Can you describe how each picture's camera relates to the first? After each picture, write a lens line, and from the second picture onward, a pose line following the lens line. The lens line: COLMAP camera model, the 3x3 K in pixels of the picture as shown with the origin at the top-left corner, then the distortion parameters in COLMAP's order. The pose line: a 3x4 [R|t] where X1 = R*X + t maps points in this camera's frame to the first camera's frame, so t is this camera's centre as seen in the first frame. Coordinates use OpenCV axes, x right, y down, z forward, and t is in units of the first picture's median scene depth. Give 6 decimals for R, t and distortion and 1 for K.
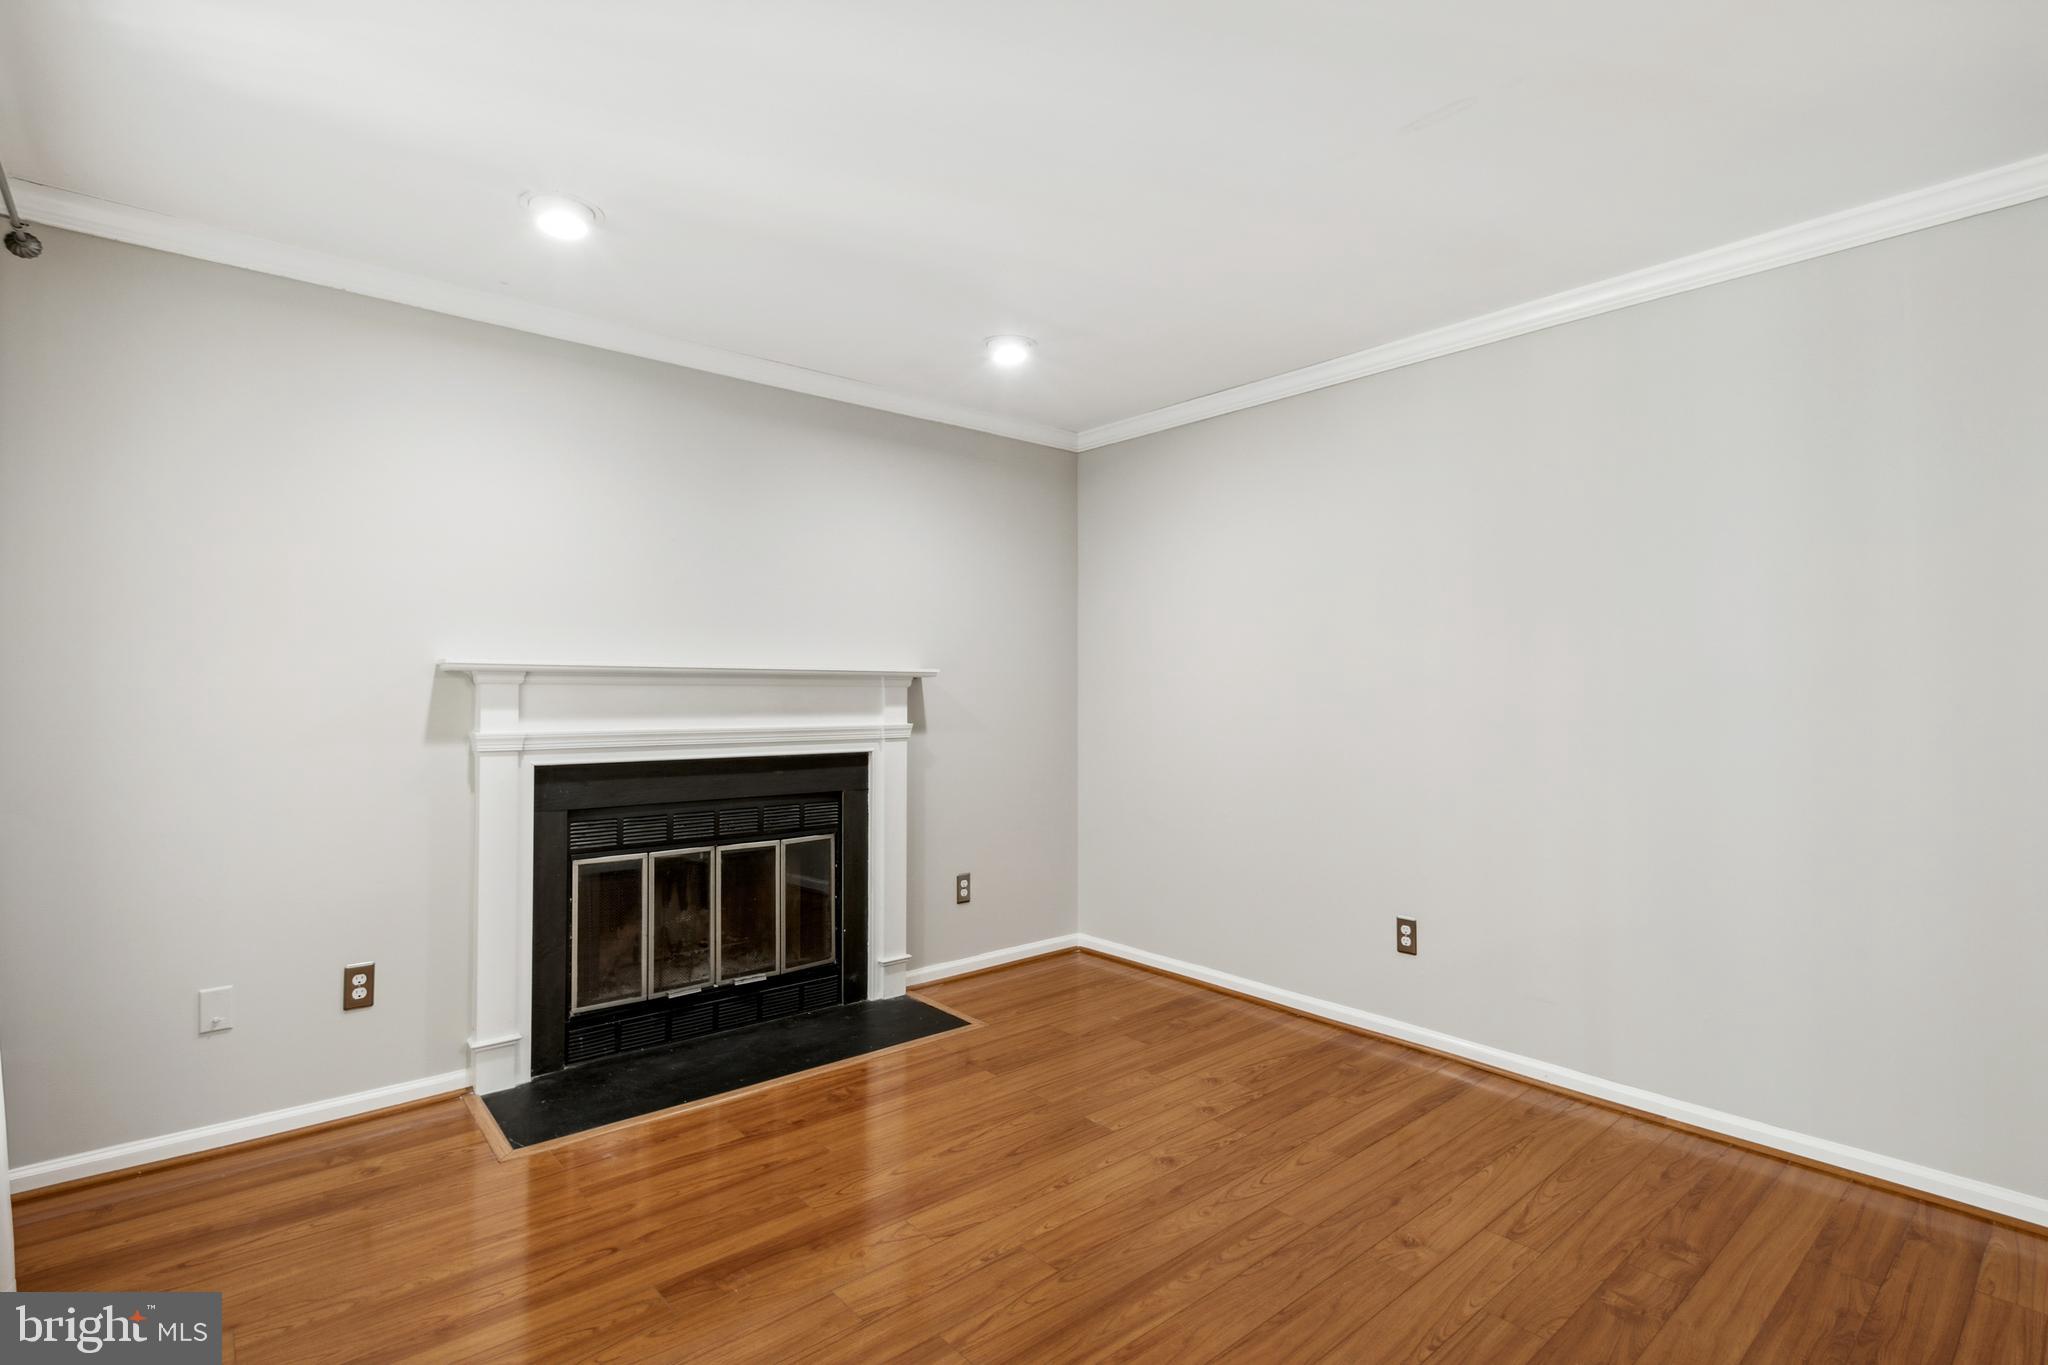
lens RADIAL K [[1010.2, 0, 1024.0], [0, 1010.2, 682.5], [0, 0, 1]] dist [-0.001833, -0.000112]
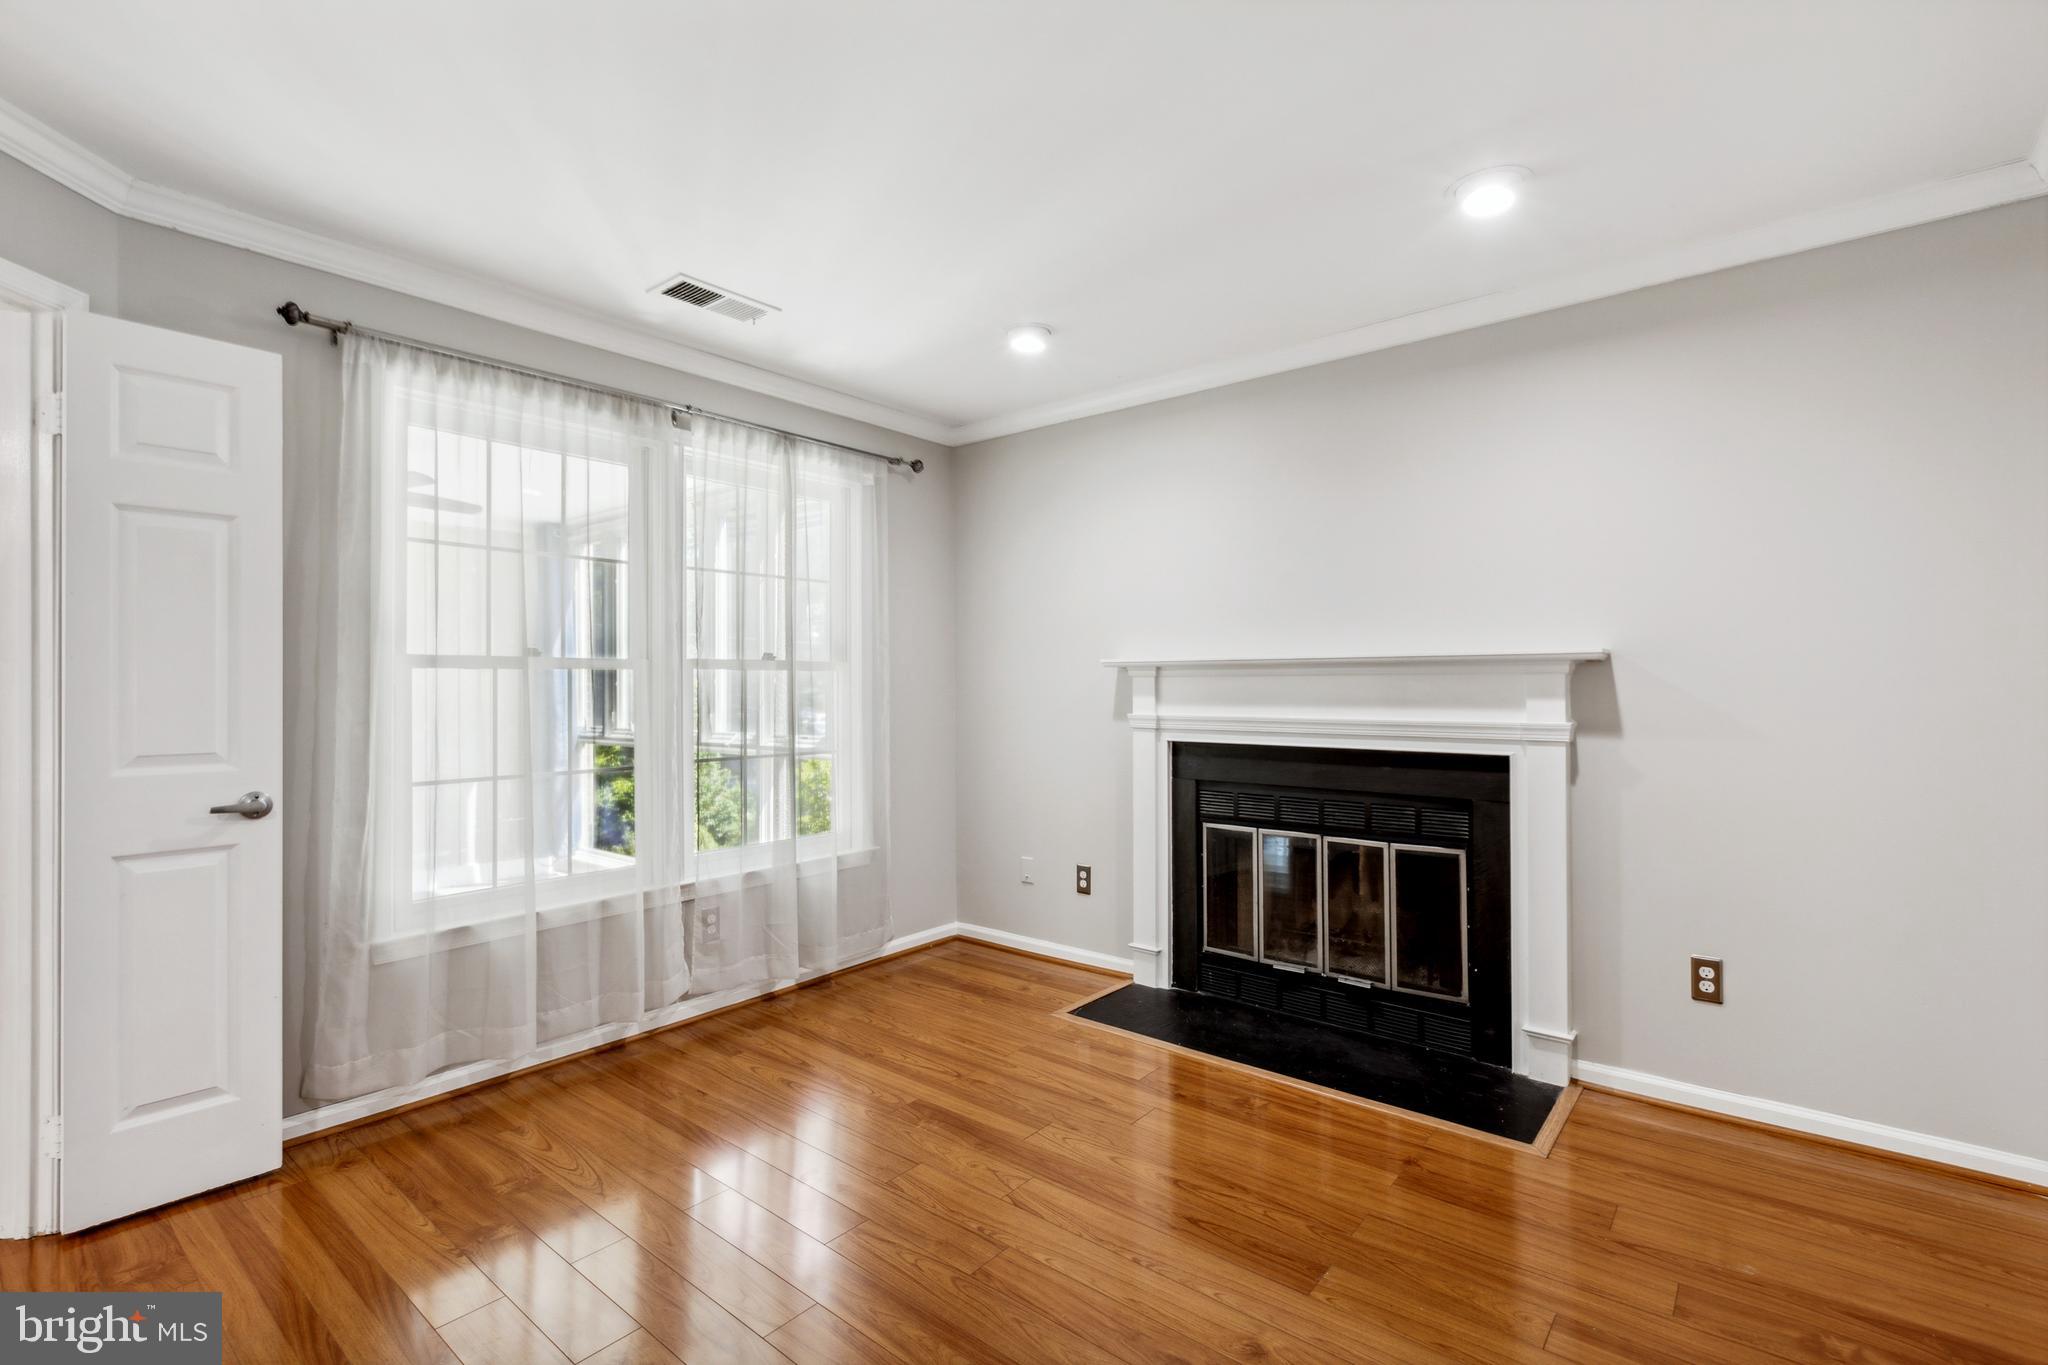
lens RADIAL K [[937.1, 0, 1027.3], [0, 937.1, 694.5], [0, 0, 1]] dist [0.001058, 0.000150]
pose [[0.141797, -0.000636, -0.989896, 0.575098], [0.007489, 0.999972, 0.000431, 0.019690], [0.989867, -0.007474, 0.141798, 0.582129]]
